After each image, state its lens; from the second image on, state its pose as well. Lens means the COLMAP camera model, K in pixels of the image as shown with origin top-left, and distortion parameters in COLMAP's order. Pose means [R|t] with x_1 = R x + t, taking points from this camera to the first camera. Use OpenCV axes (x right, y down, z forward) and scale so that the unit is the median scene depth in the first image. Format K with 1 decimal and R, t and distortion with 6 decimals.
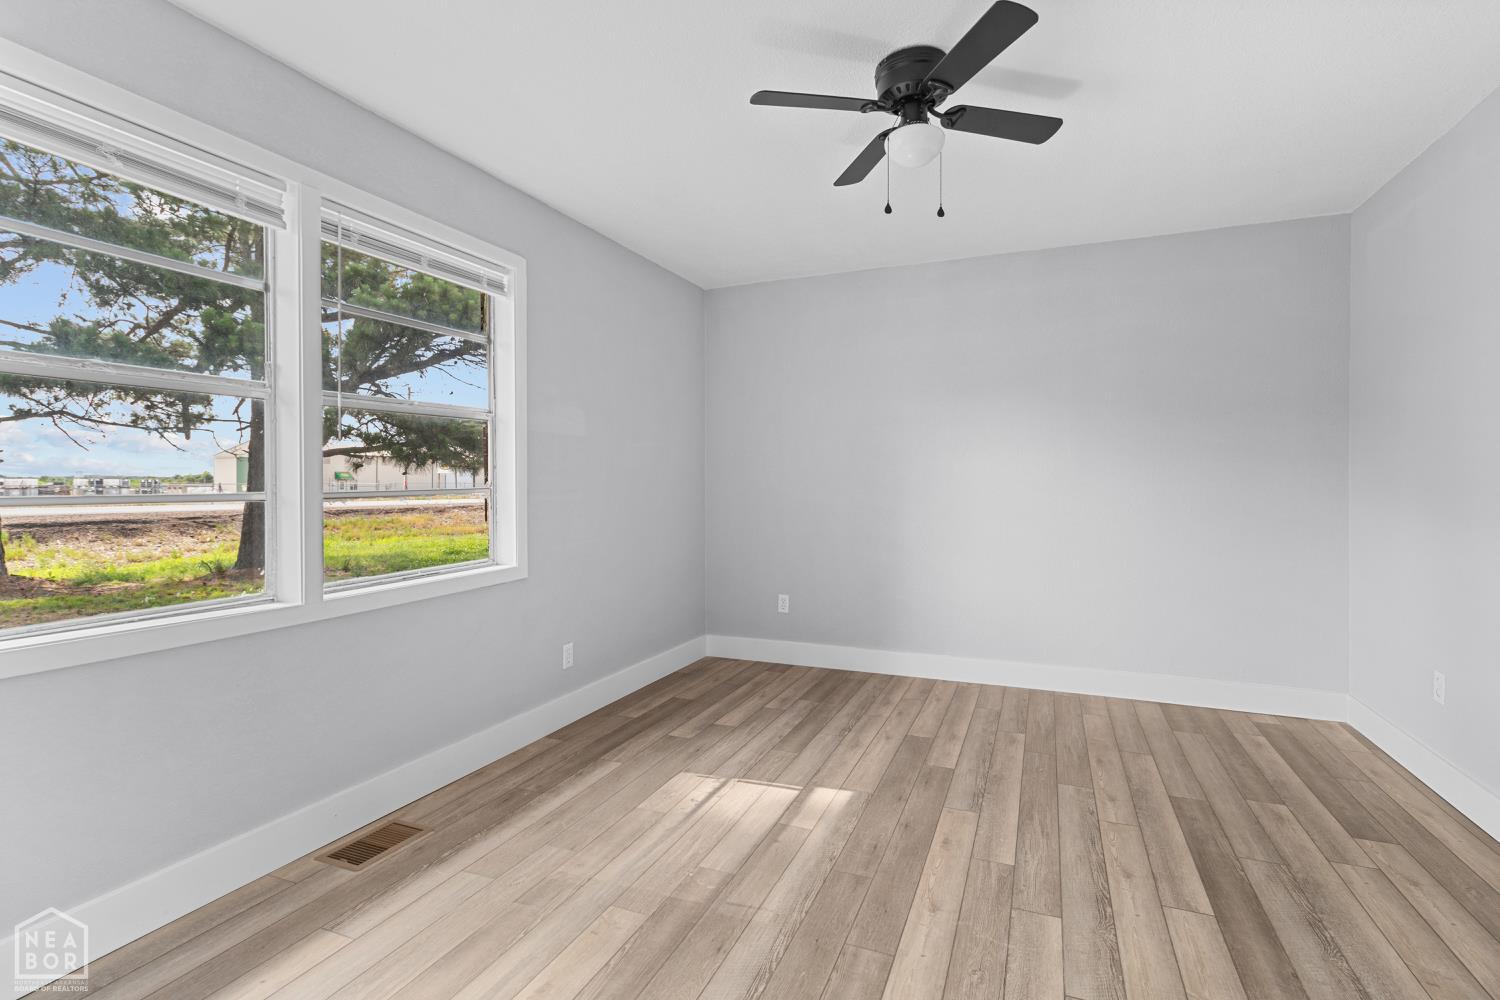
lens RADIAL K [[701.9, 0, 763.6], [0, 701.9, 490.5], [0, 0, 1]] dist [0.000846, -0.000451]
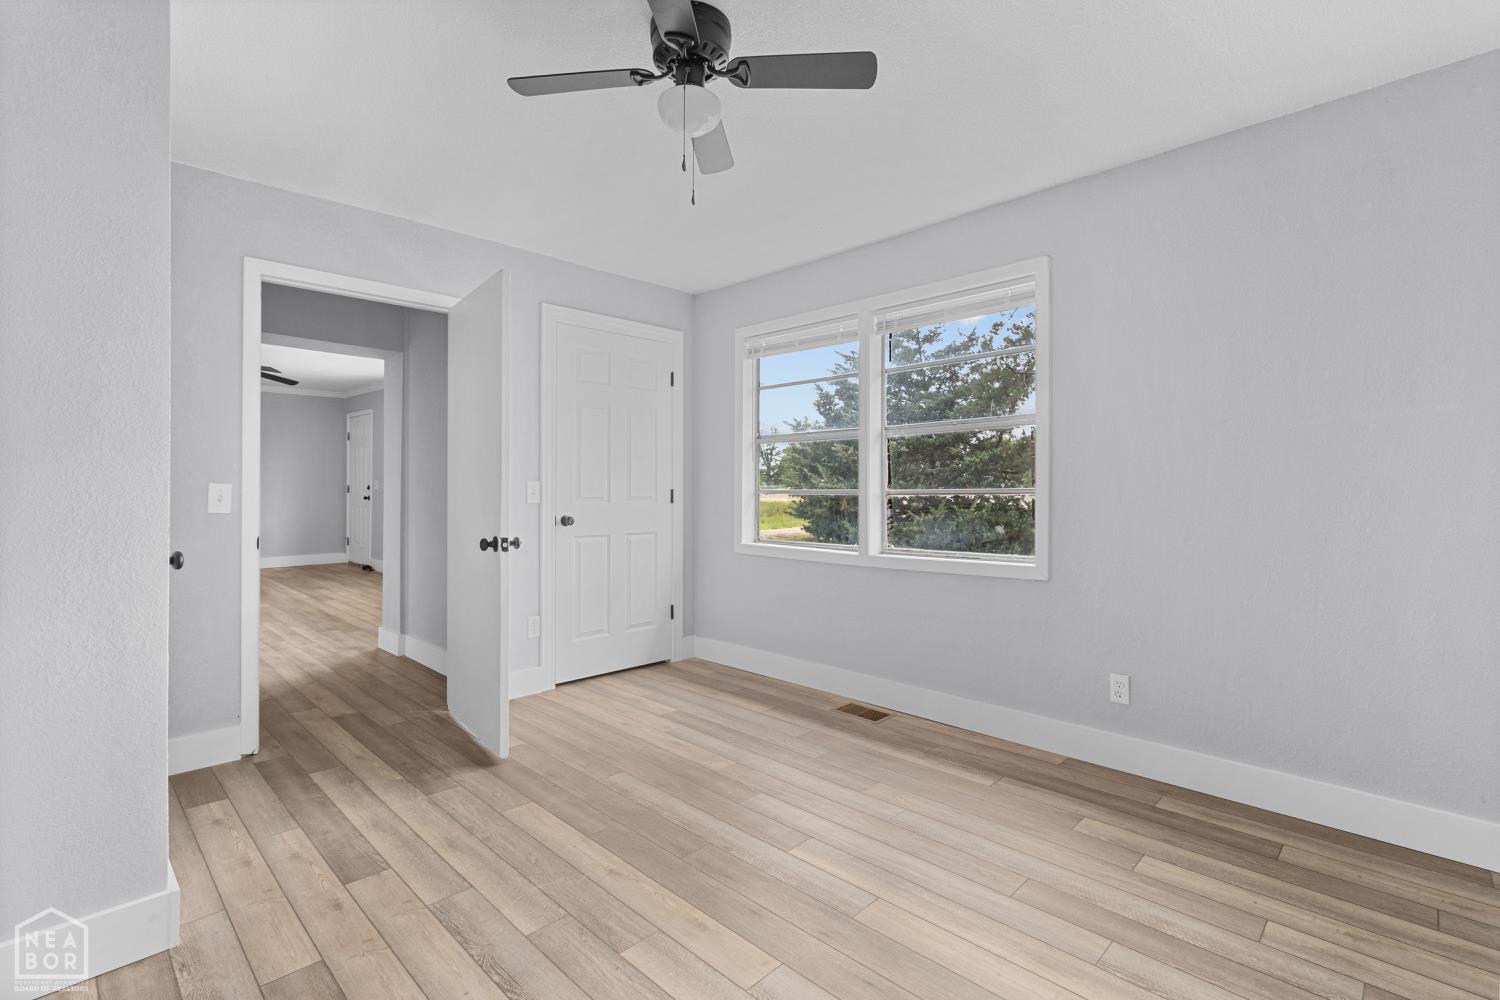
lens RADIAL K [[701.9, 0, 762.1], [0, 701.9, 491.0], [0, 0, 1]] dist [0.000846, -0.000451]
pose [[-0.377168, 0.005041, -0.926131, 0.791881], [-0.010880, 0.999892, 0.009874, -0.005276], [0.926081, 0.013800, -0.377072, 1.103600]]
